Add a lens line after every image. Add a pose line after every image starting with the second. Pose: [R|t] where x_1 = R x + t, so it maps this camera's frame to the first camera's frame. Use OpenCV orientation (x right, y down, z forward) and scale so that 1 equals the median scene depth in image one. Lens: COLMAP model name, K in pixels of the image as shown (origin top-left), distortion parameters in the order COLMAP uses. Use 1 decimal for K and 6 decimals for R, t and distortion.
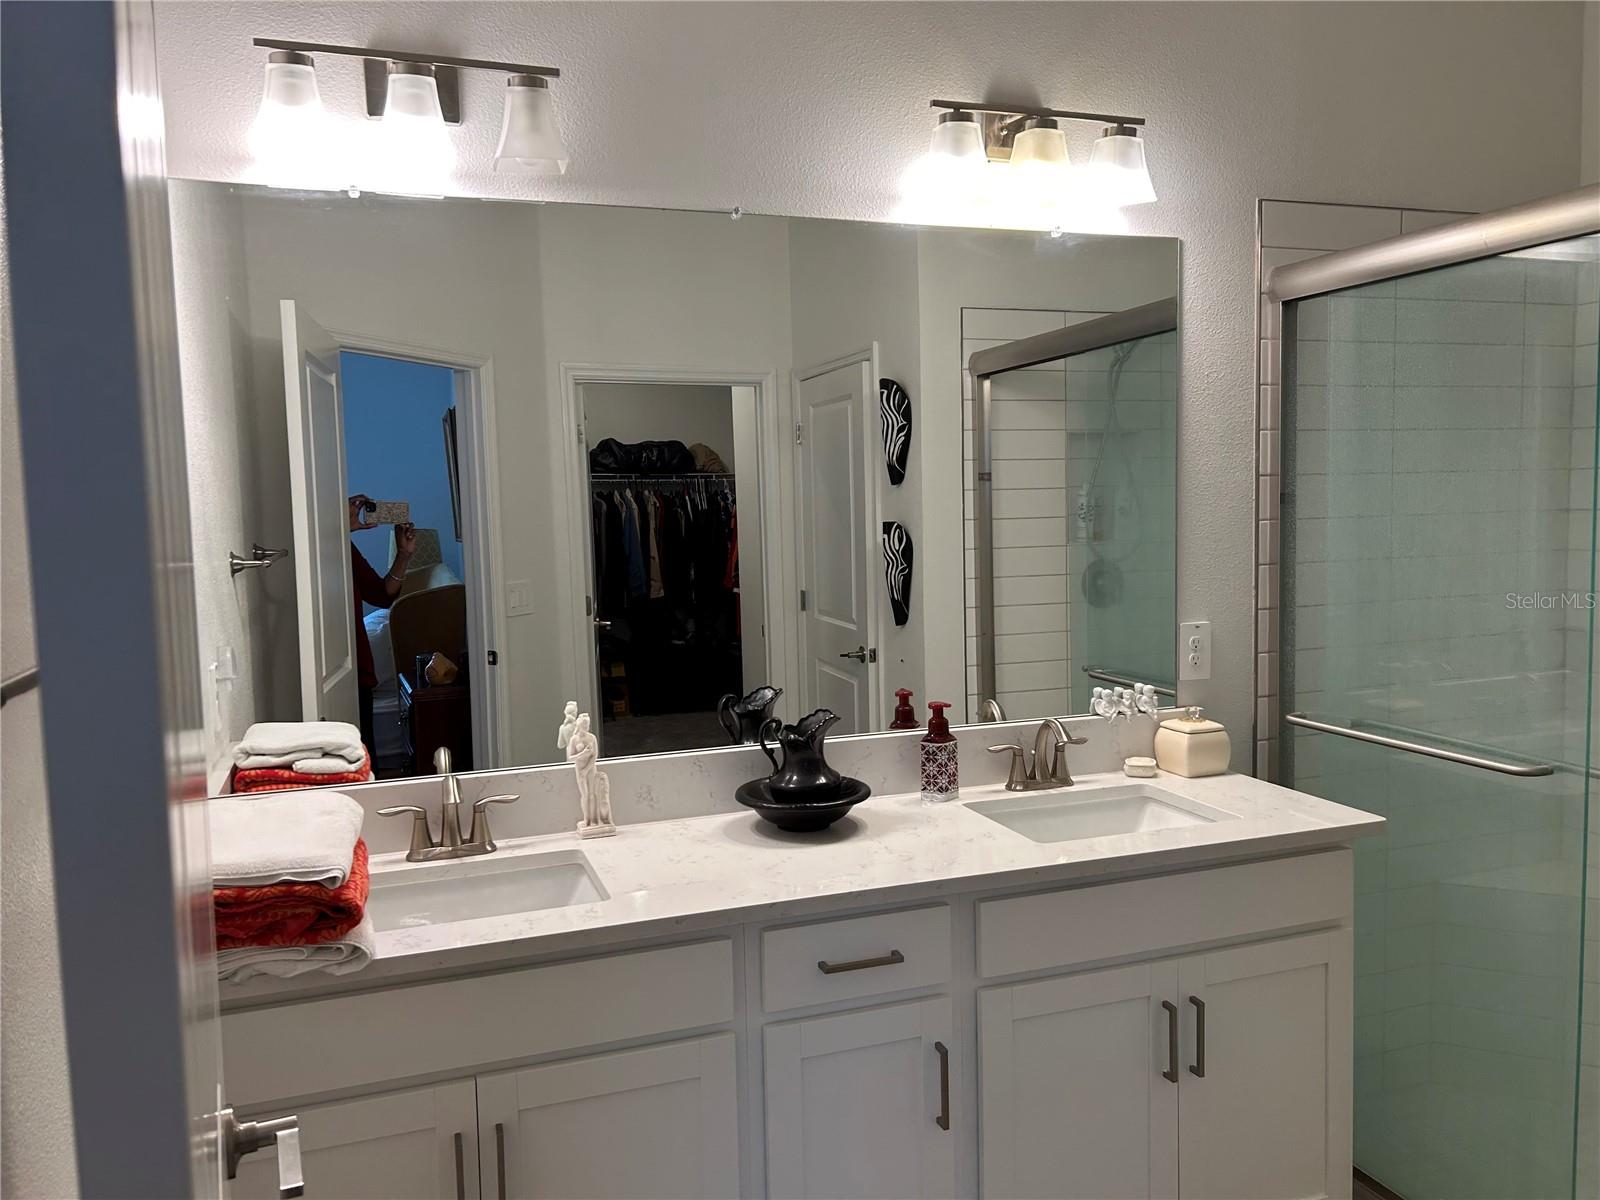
lens RADIAL K [[1208.5, 0, 800.5], [0, 1208.5, 596.5], [0, 0, 1]] dist [0.060846, -0.061791]
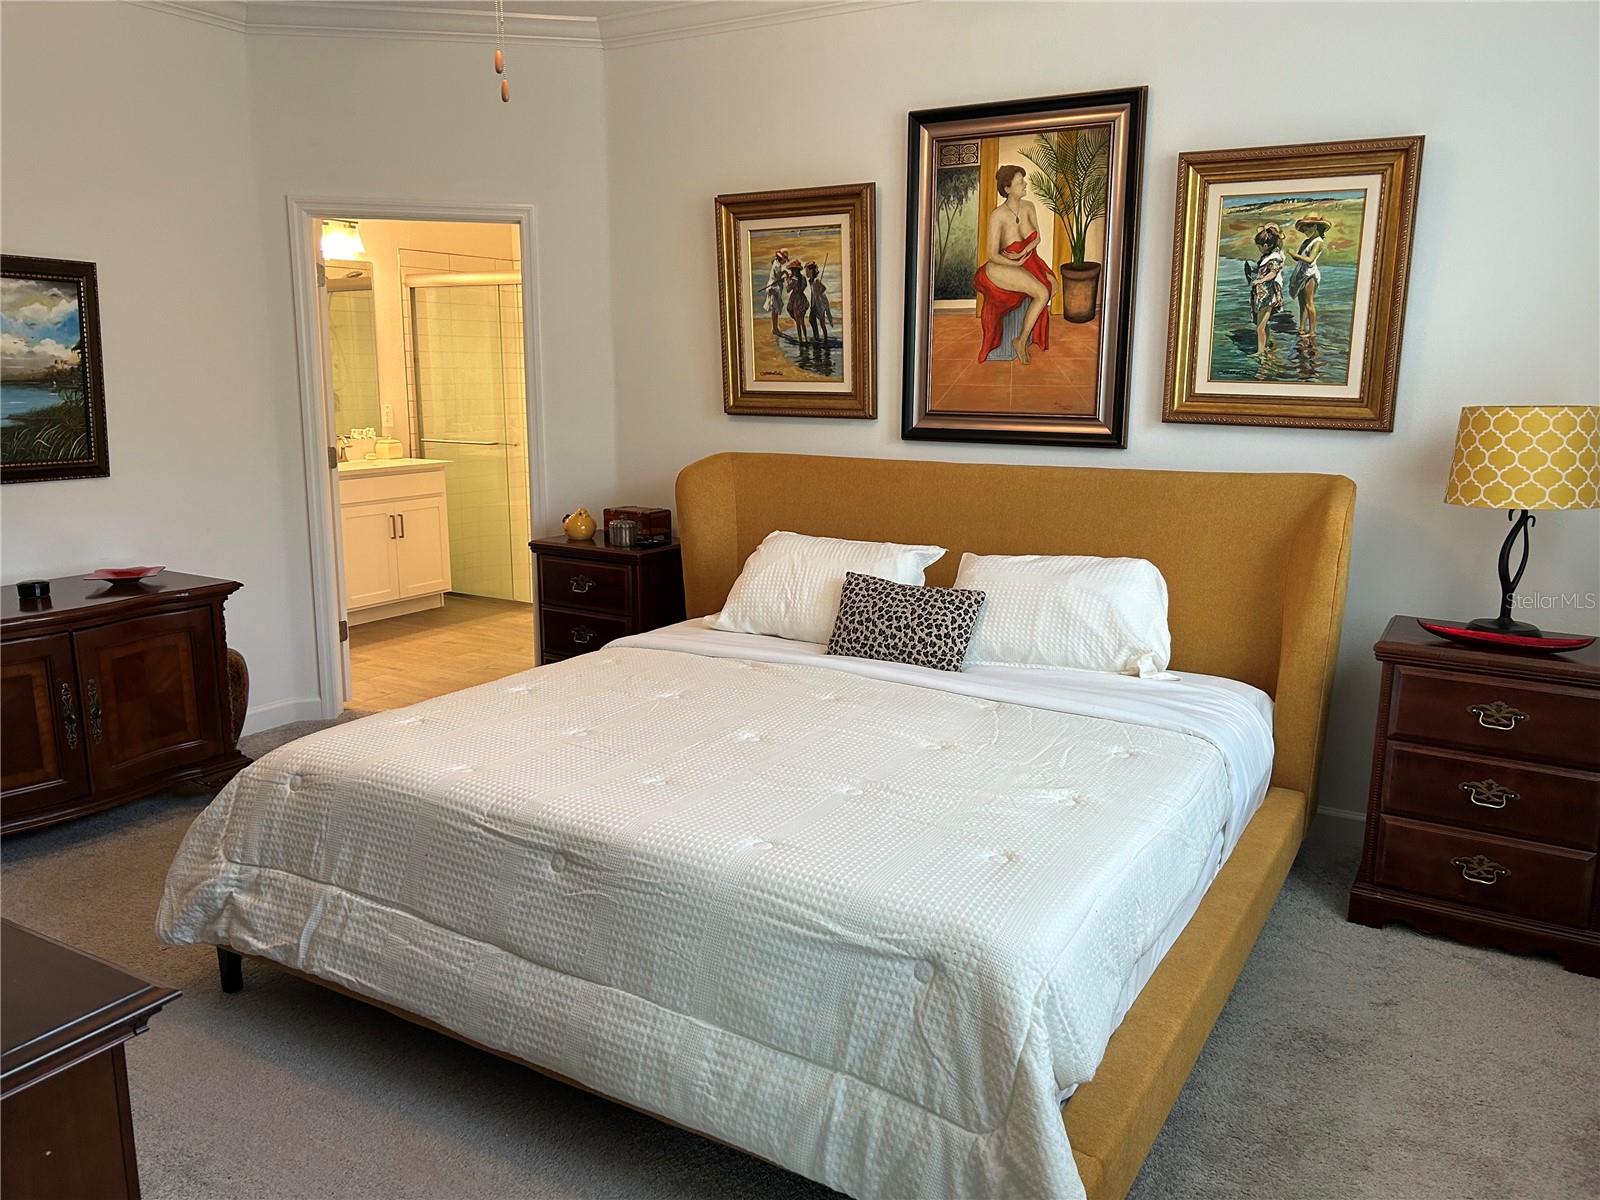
lens RADIAL K [[1208.5, 0, 805.5], [0, 1208.5, 596.3], [0, 0, 1]] dist [0.060846, -0.061791]
pose [[0.768743, -0.096475, 0.632239, -0.752852], [0.029262, 0.992828, 0.115918, 0.163853], [-0.638887, -0.070610, 0.766053, -1.797553]]
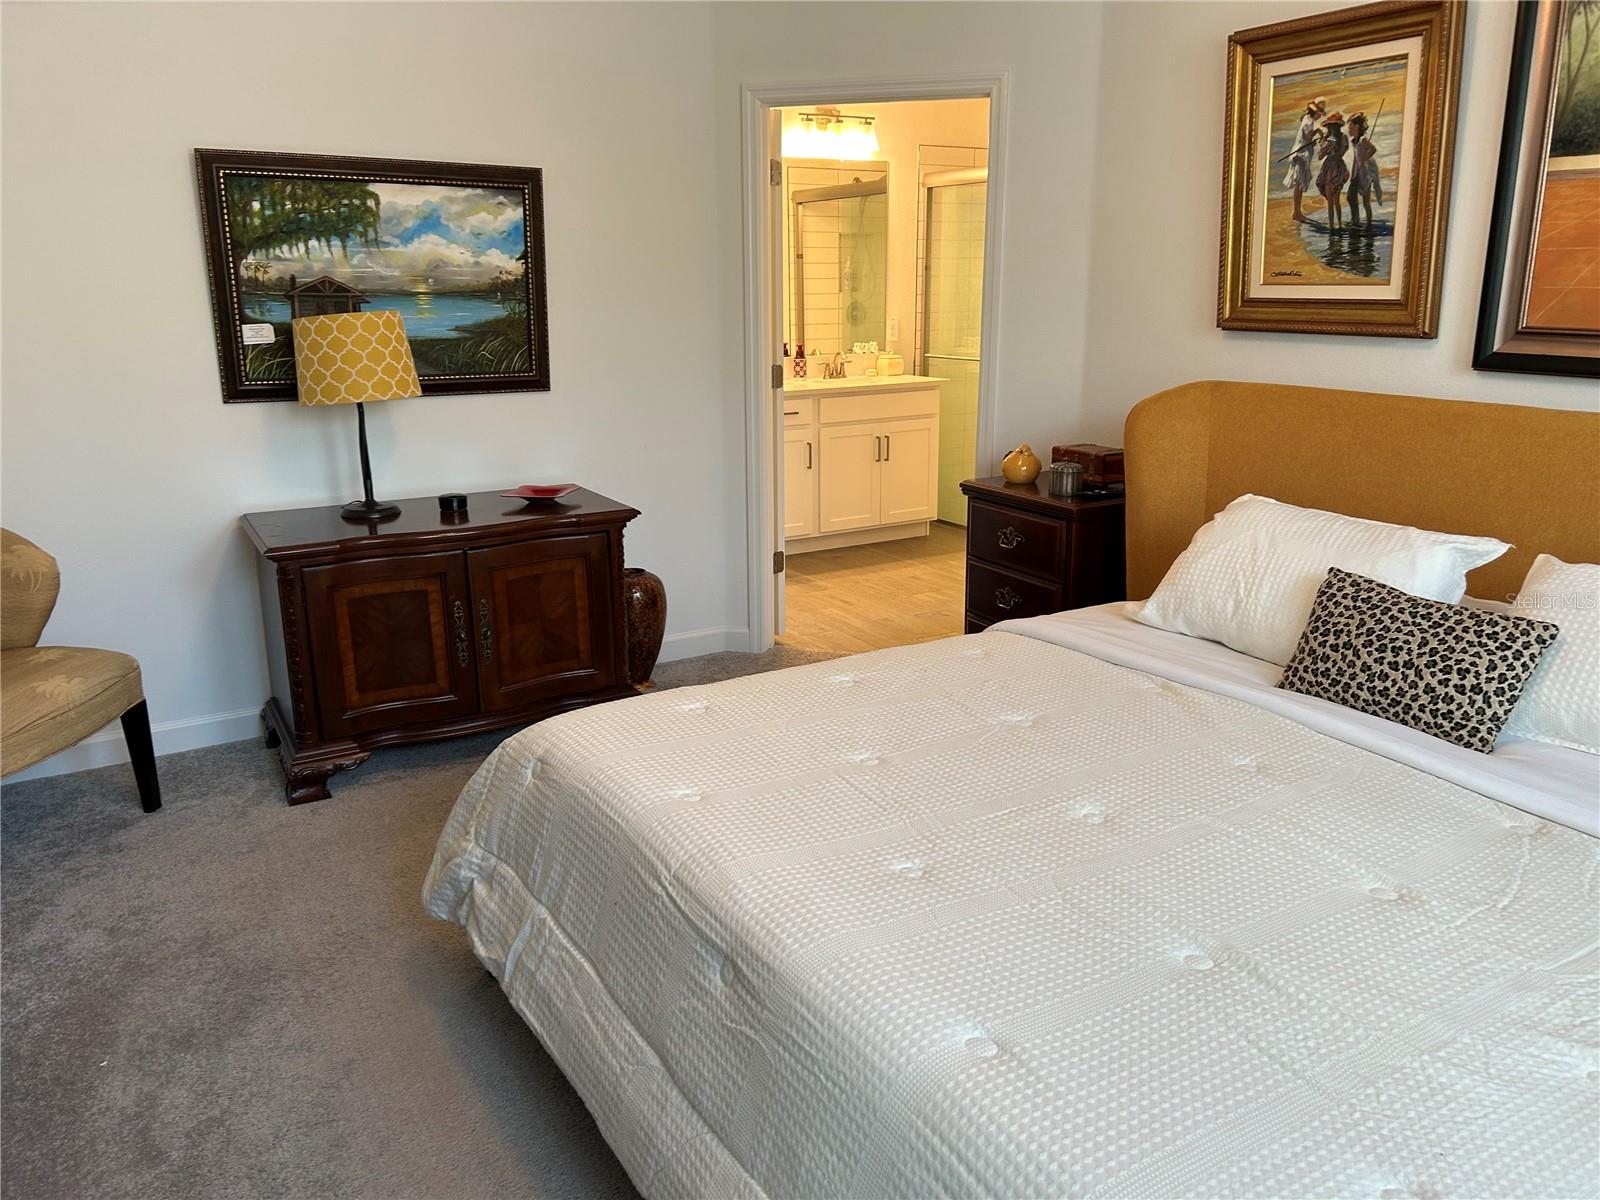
lens RADIAL K [[1208.5, 0, 796.9], [0, 1208.5, 586.0], [0, 0, 1]] dist [0.060846, -0.061791]
pose [[0.979009, -0.036007, 0.200611, -0.426662], [0.001144, 0.985227, 0.171252, 0.147872], [-0.203814, -0.167428, 0.964587, -1.595812]]
